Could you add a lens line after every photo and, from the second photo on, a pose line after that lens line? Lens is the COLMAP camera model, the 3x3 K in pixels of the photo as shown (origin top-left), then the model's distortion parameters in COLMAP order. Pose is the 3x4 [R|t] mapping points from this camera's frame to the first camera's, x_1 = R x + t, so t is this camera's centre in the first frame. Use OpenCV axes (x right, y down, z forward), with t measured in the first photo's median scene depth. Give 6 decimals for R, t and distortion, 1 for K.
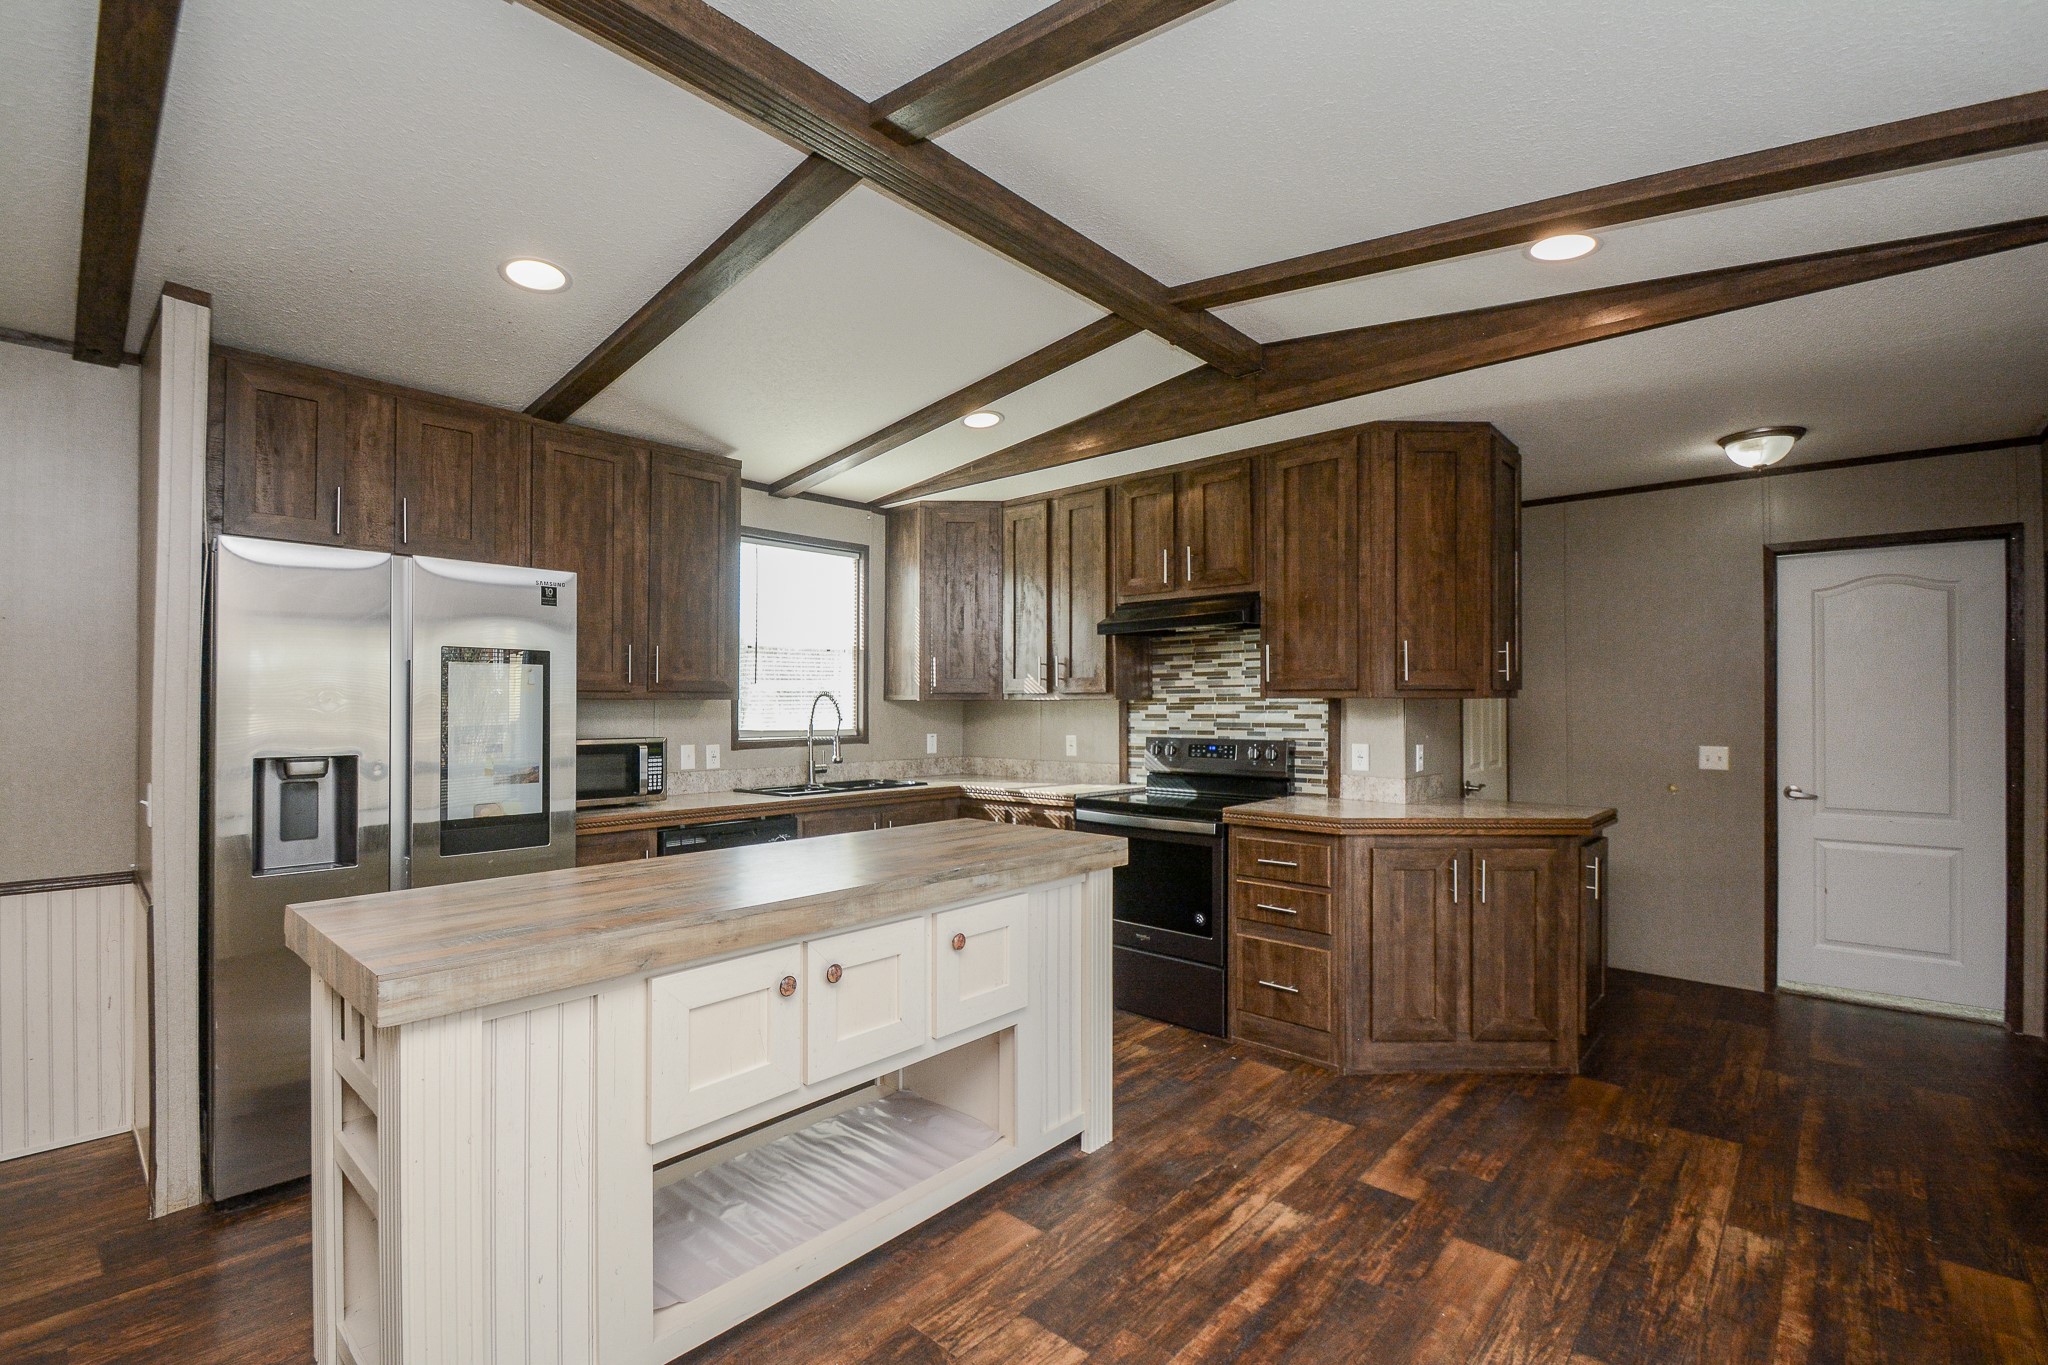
lens RADIAL K [[899.2, 0, 1025.1], [0, 899.2, 695.0], [0, 0, 1]] dist [-0.002716, -0.006112]
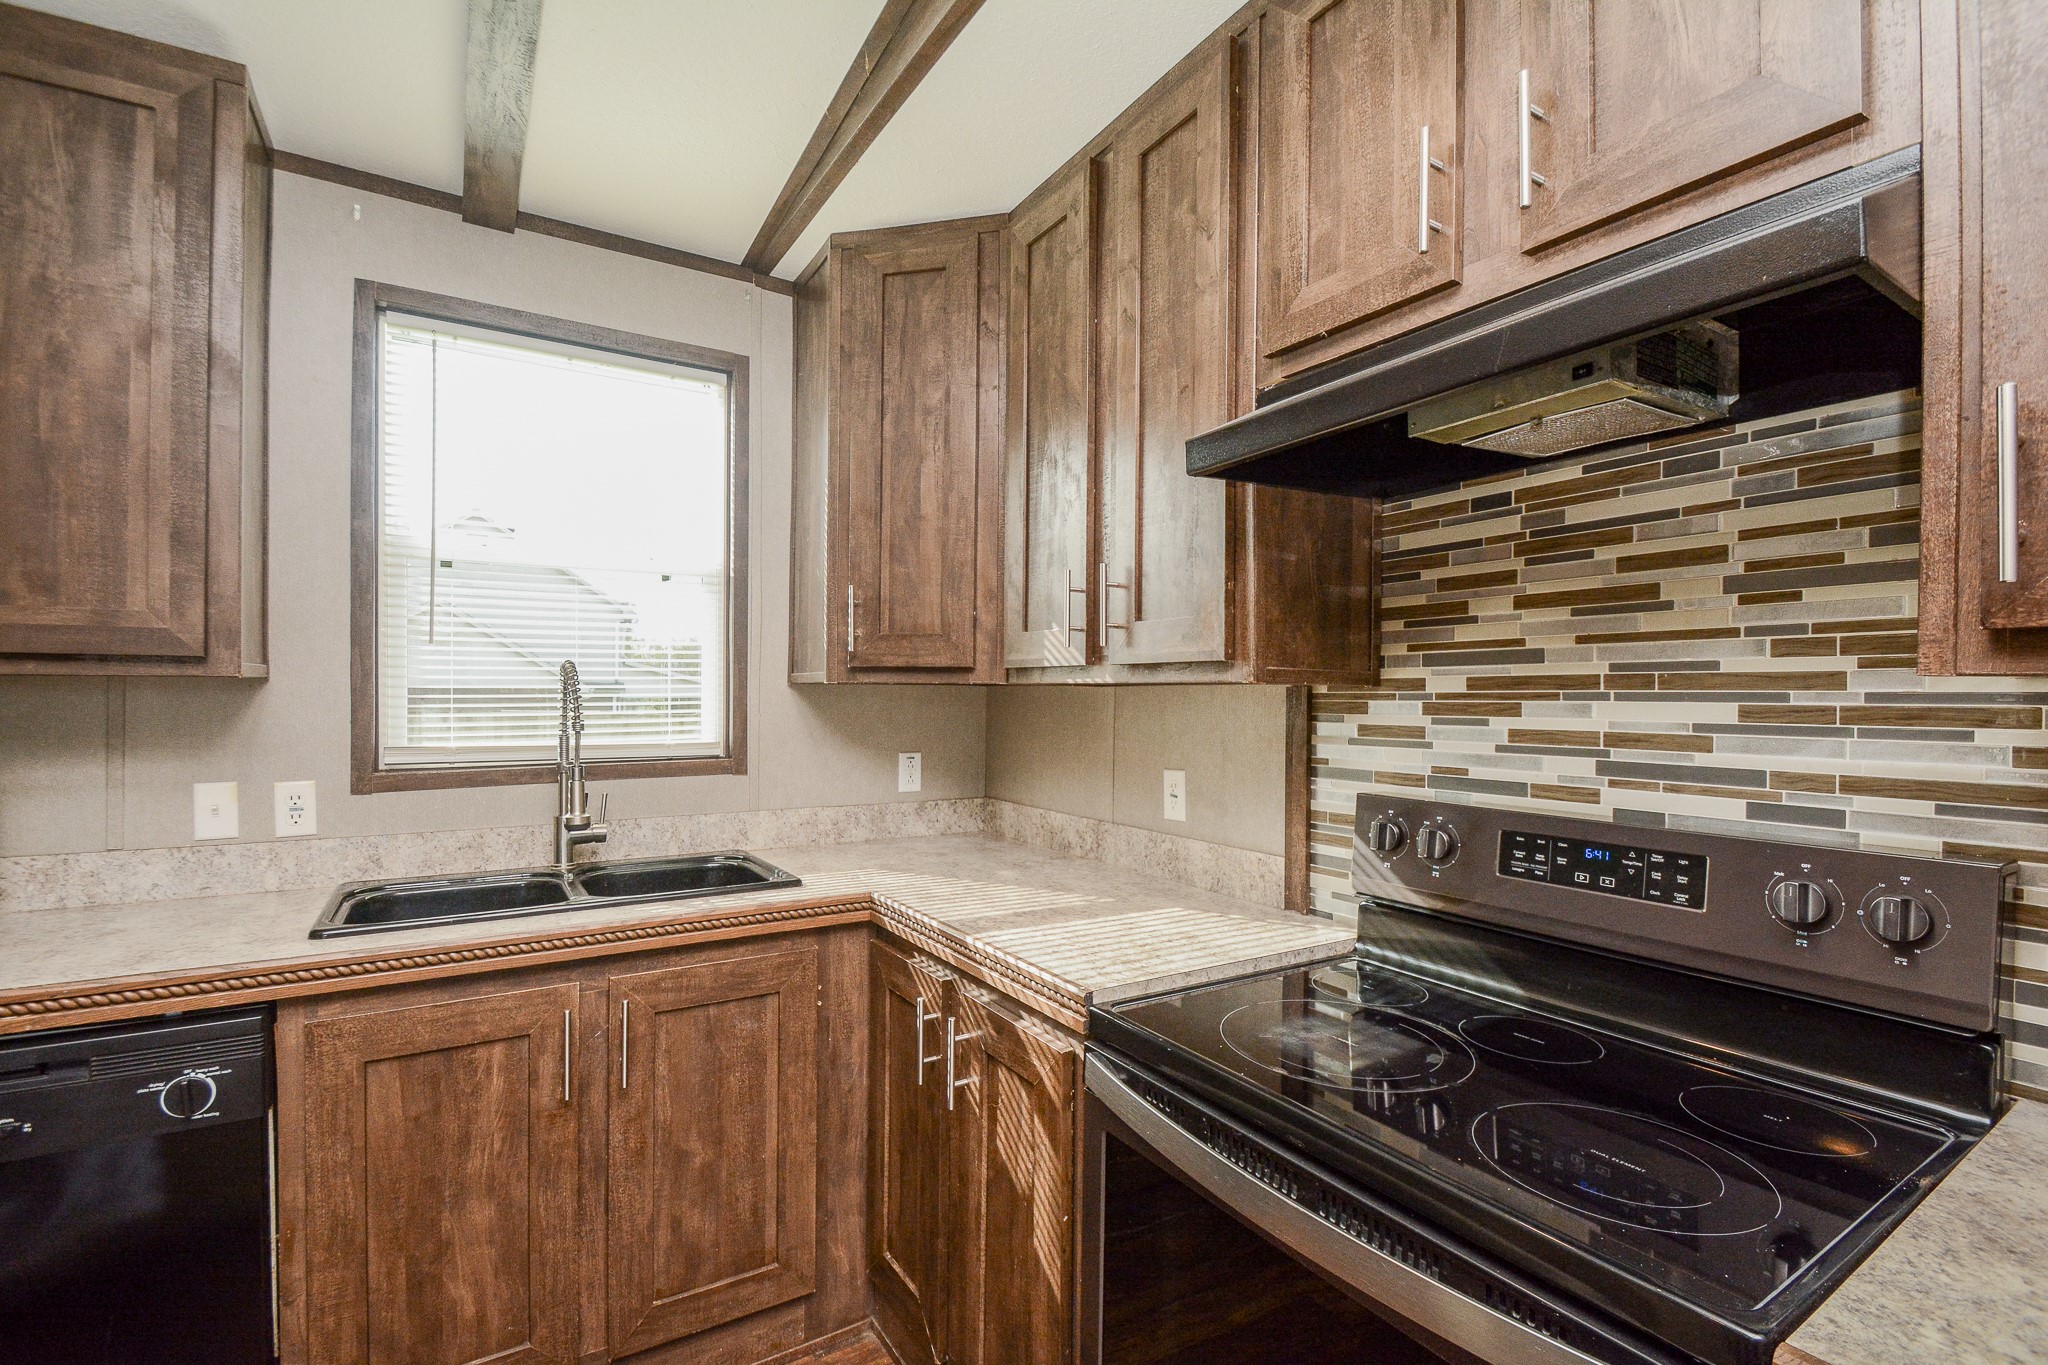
lens RADIAL K [[899.2, 0, 1021.1], [0, 899.2, 698.9], [0, 0, 1]] dist [-0.002716, -0.006112]
pose [[0.963398, 0.009978, -0.267890, 0.103005], [-0.005508, 0.999833, 0.017429, 0.005757], [0.268019, -0.015316, 0.963292, 0.643634]]
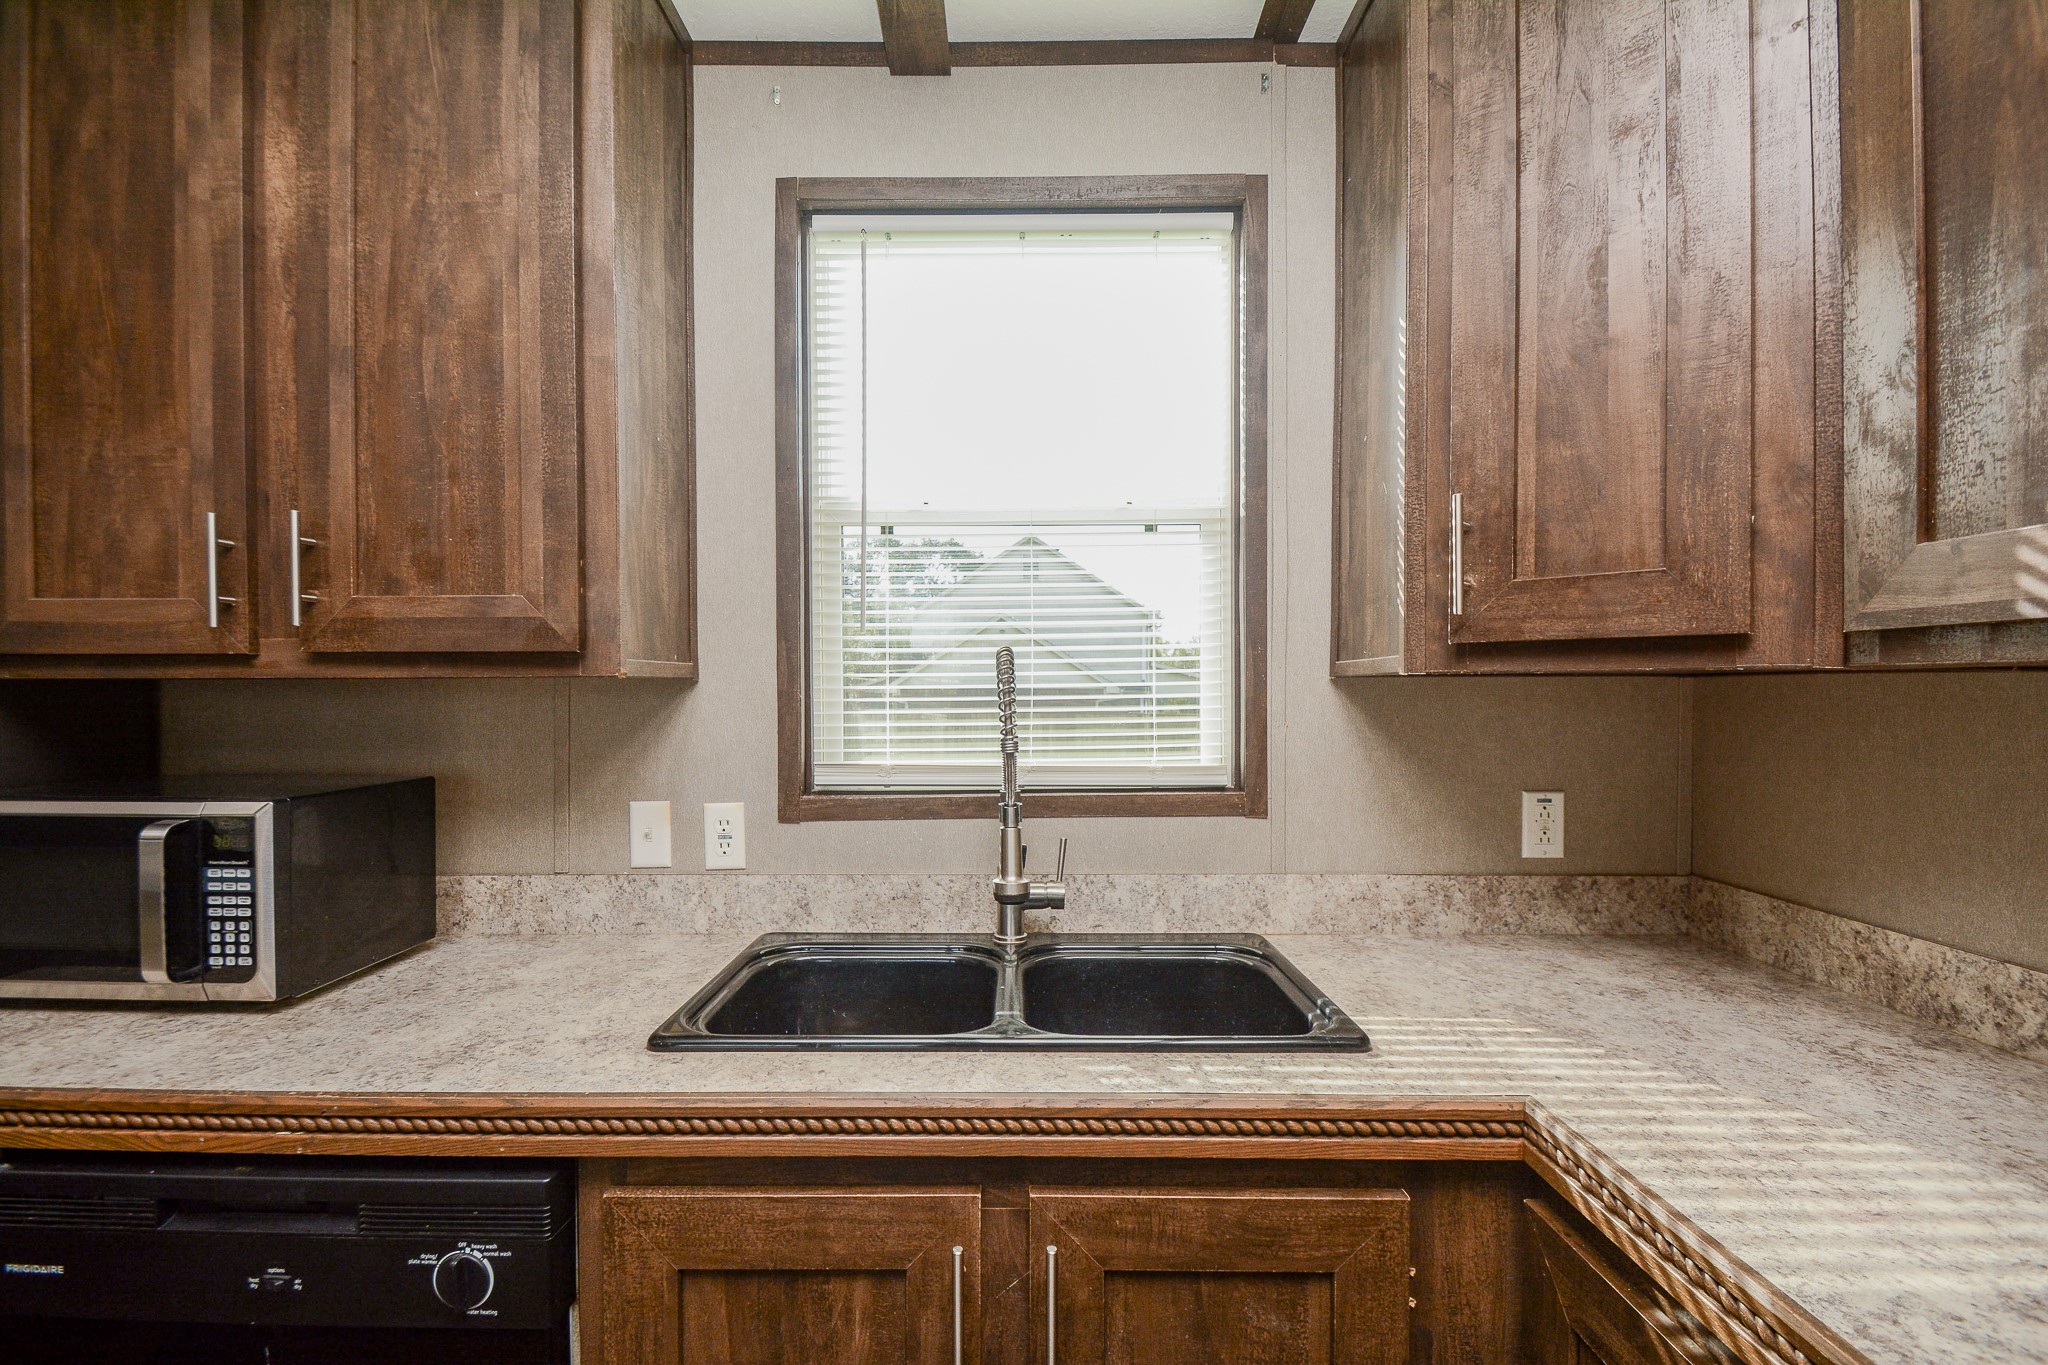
lens RADIAL K [[899.2, 0, 1004.4], [0, 899.2, 697.8], [0, 0, 1]] dist [-0.002716, -0.006112]
pose [[0.661092, 0.006378, -0.750277, -0.000965], [0.009162, 0.999821, 0.016572, 0.007816], [0.750249, -0.017830, 0.660915, 0.805019]]
